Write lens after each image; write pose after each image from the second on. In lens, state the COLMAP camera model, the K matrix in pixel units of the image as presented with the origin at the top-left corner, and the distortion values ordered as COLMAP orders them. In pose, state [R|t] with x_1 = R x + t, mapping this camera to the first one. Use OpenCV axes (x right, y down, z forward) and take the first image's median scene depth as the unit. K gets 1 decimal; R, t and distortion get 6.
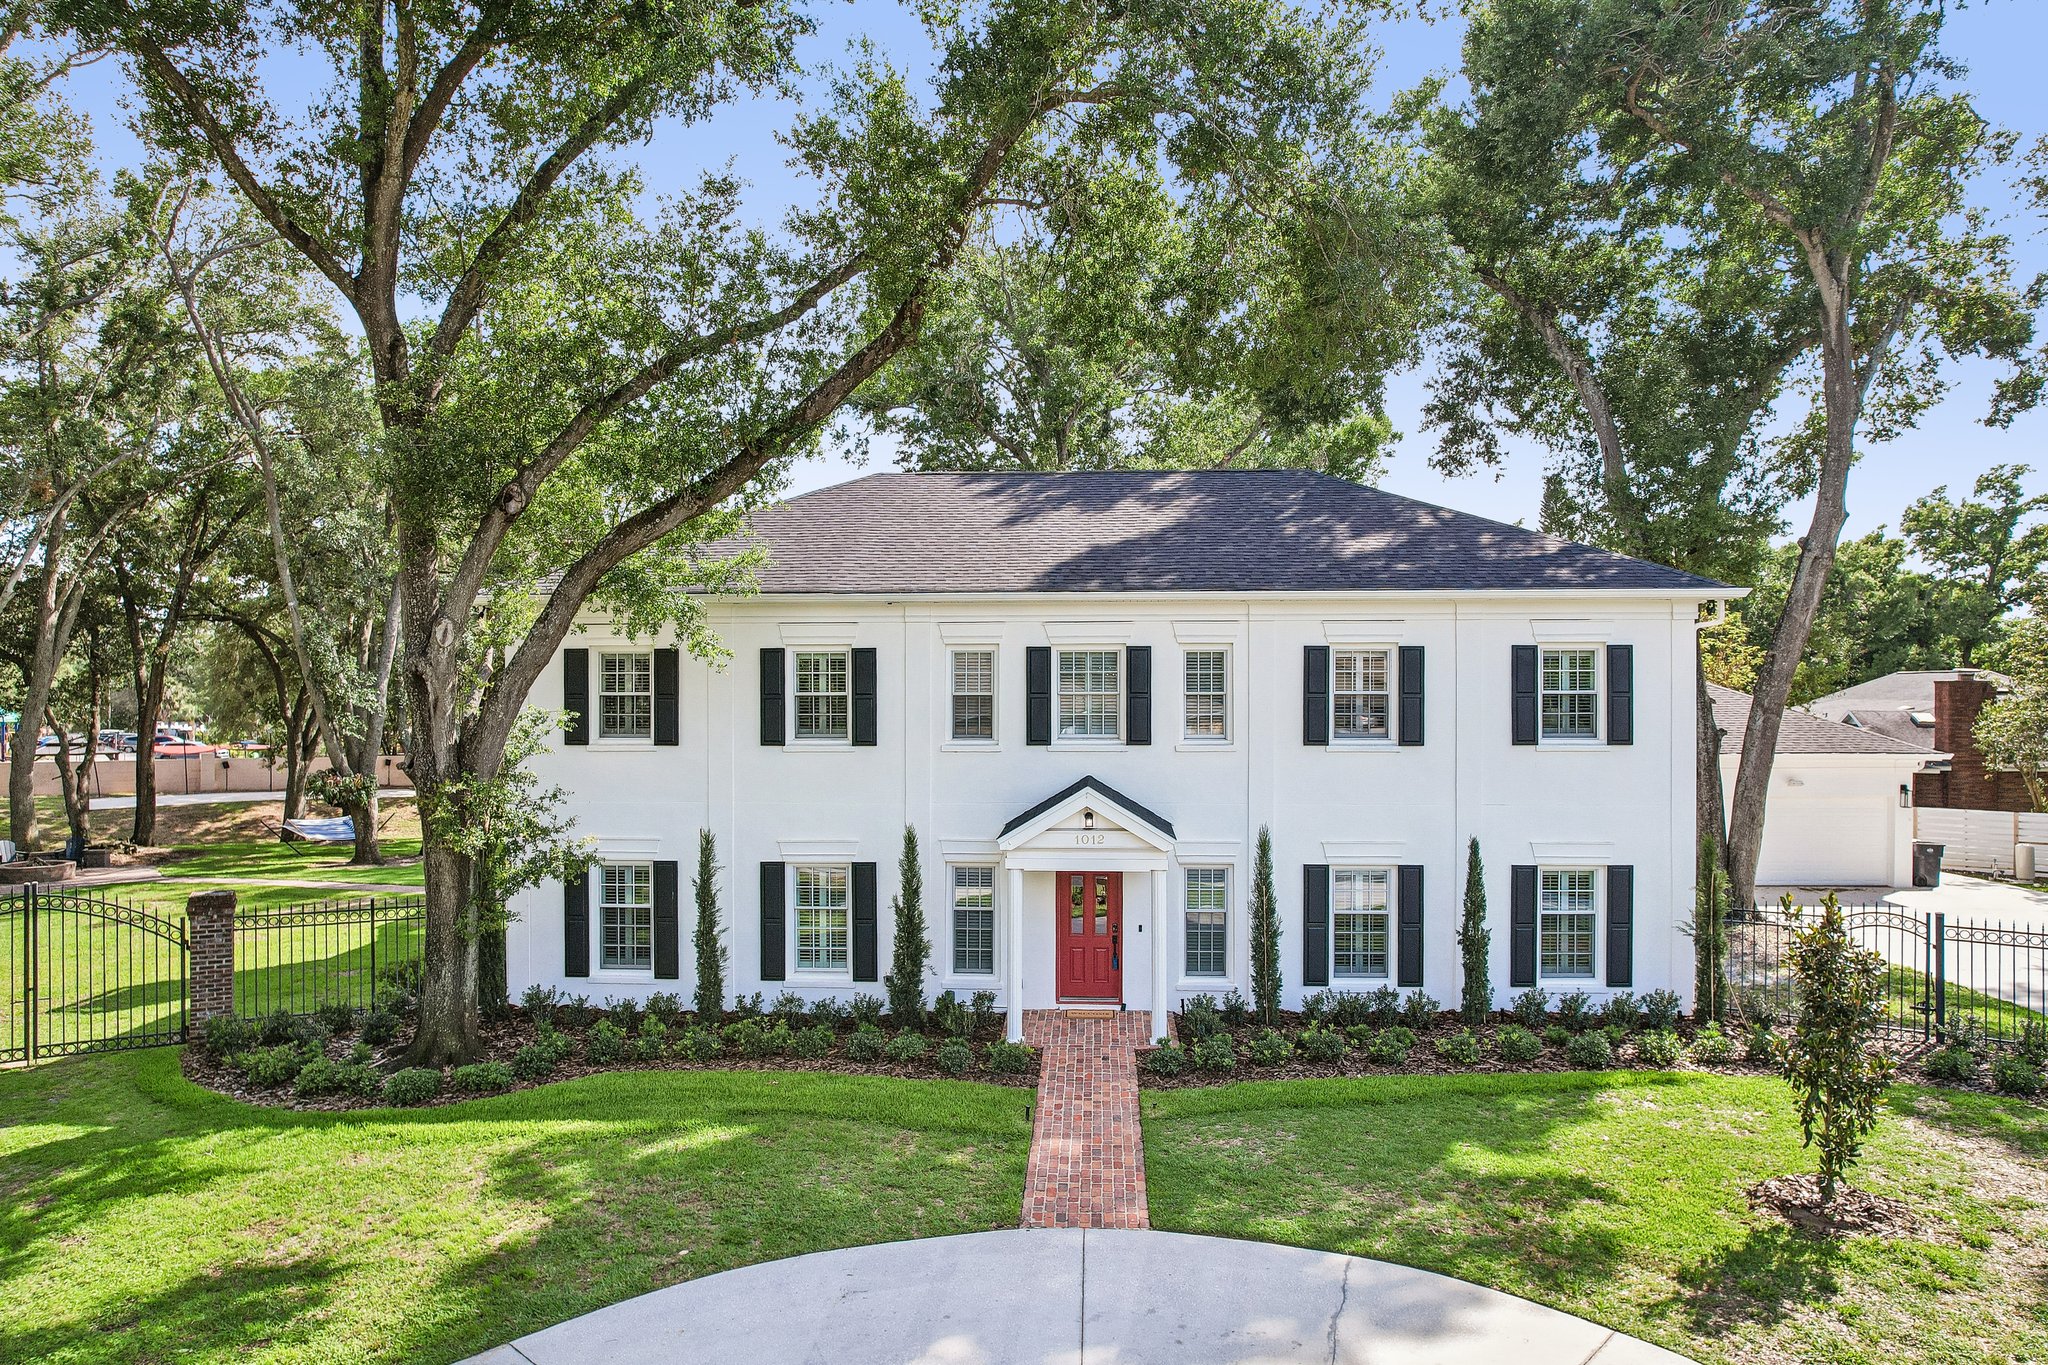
lens RADIAL K [[1372.6, 0, 1028.6], [0, 1372.6, 703.9], [0, 0, 1]] dist [-0.079003, 0.068688]
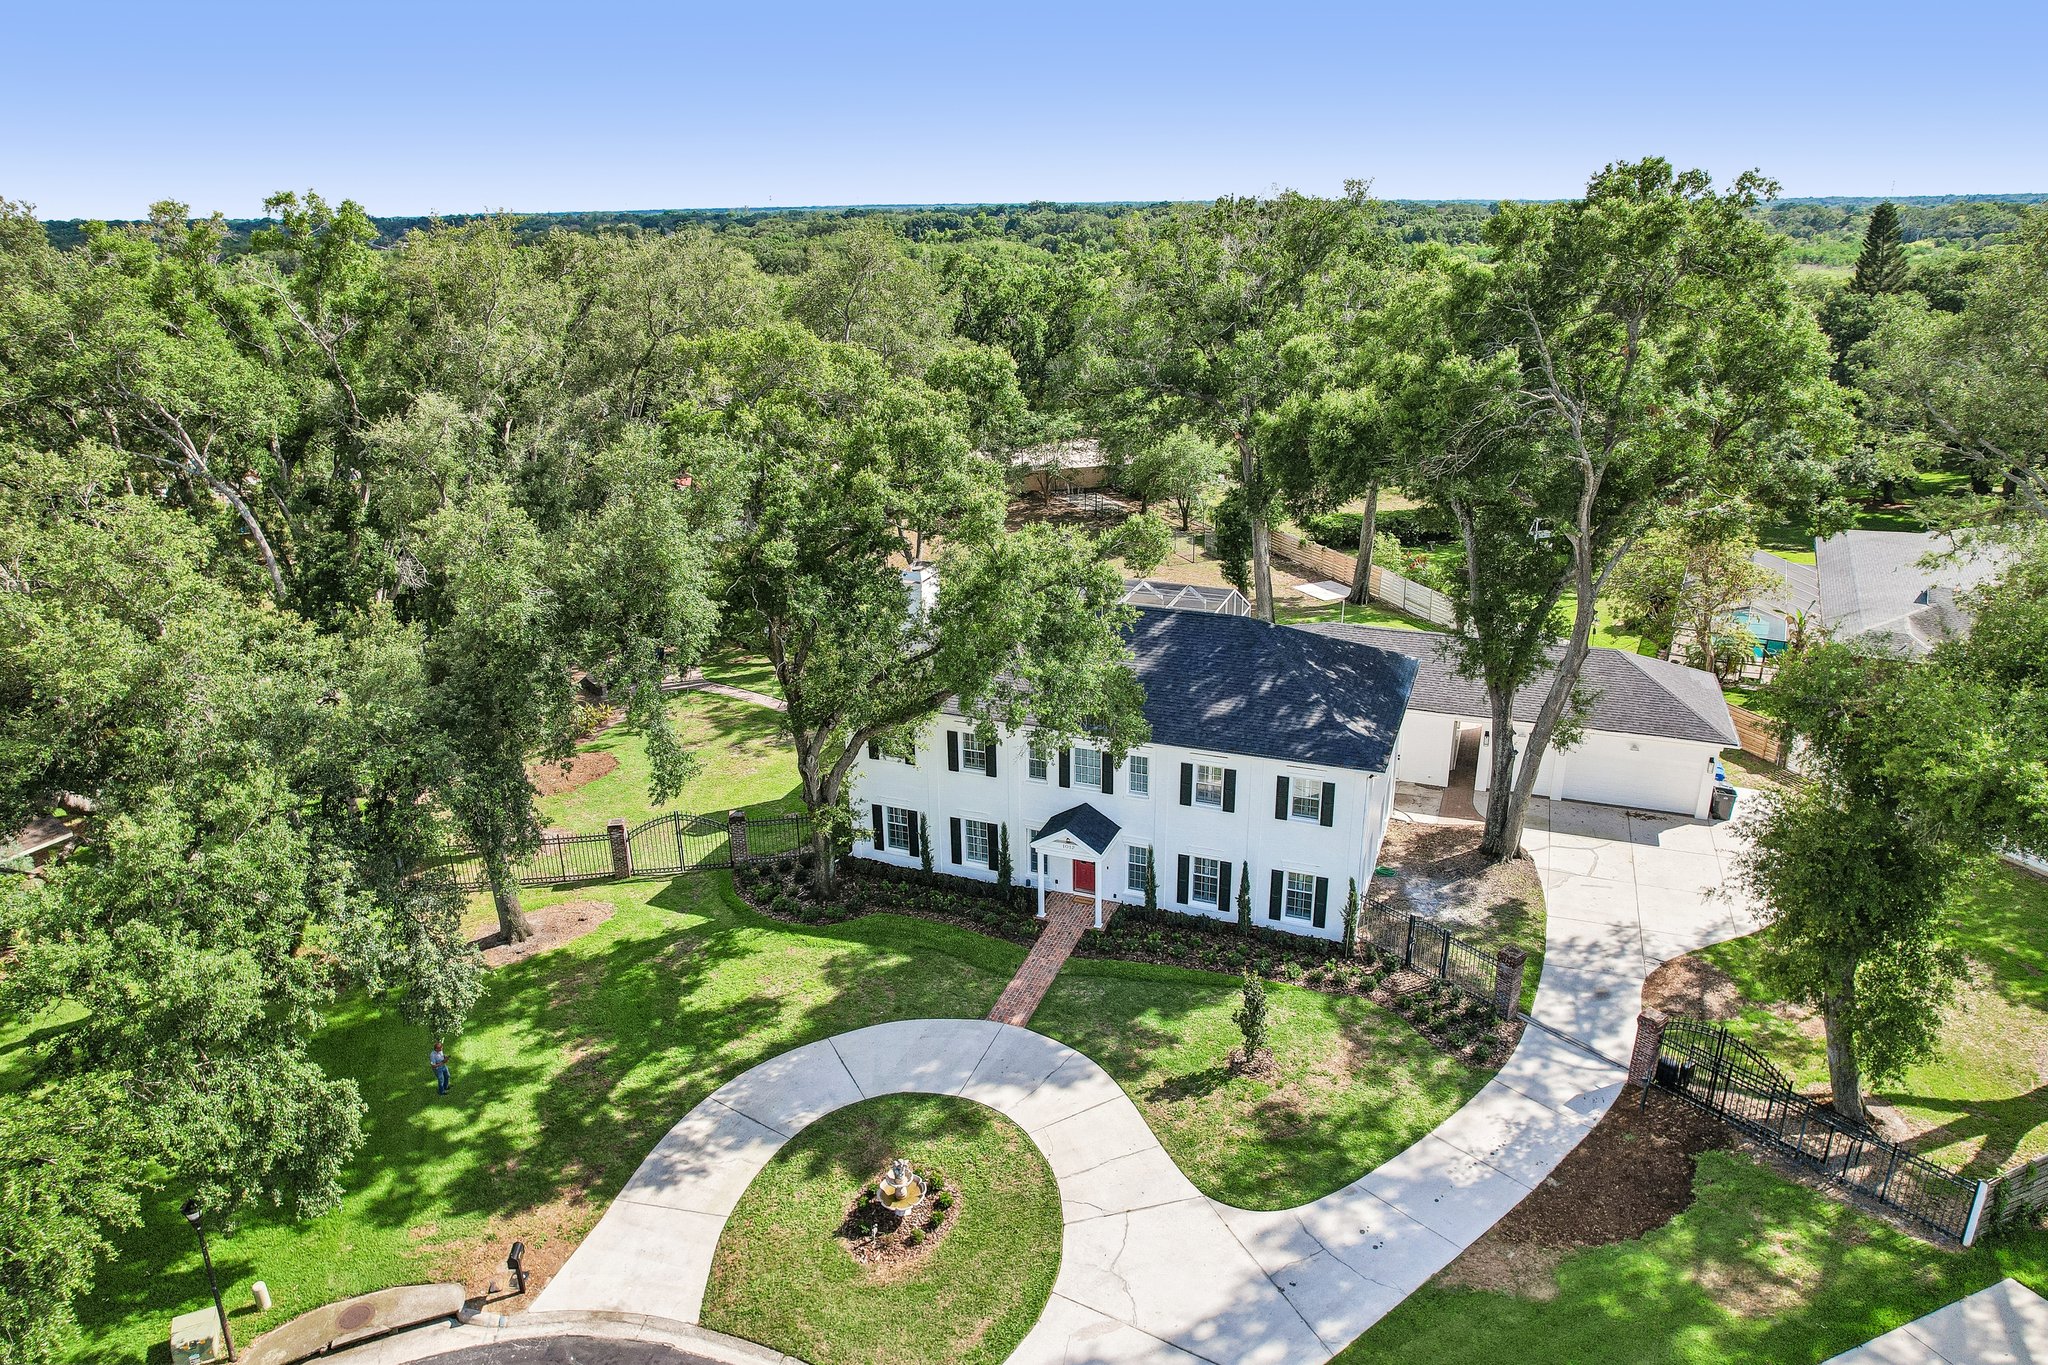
lens RADIAL K [[1363.0, 0, 984.8], [0, 1363.0, 685.2], [0, 0, 1]] dist [-0.039393, 0.001704]
pose [[0.939175, 0.092881, -0.330642, 0.610656], [0.023488, 0.943111, 0.331649, -0.874124], [0.342635, -0.319242, 0.883564, -0.956891]]
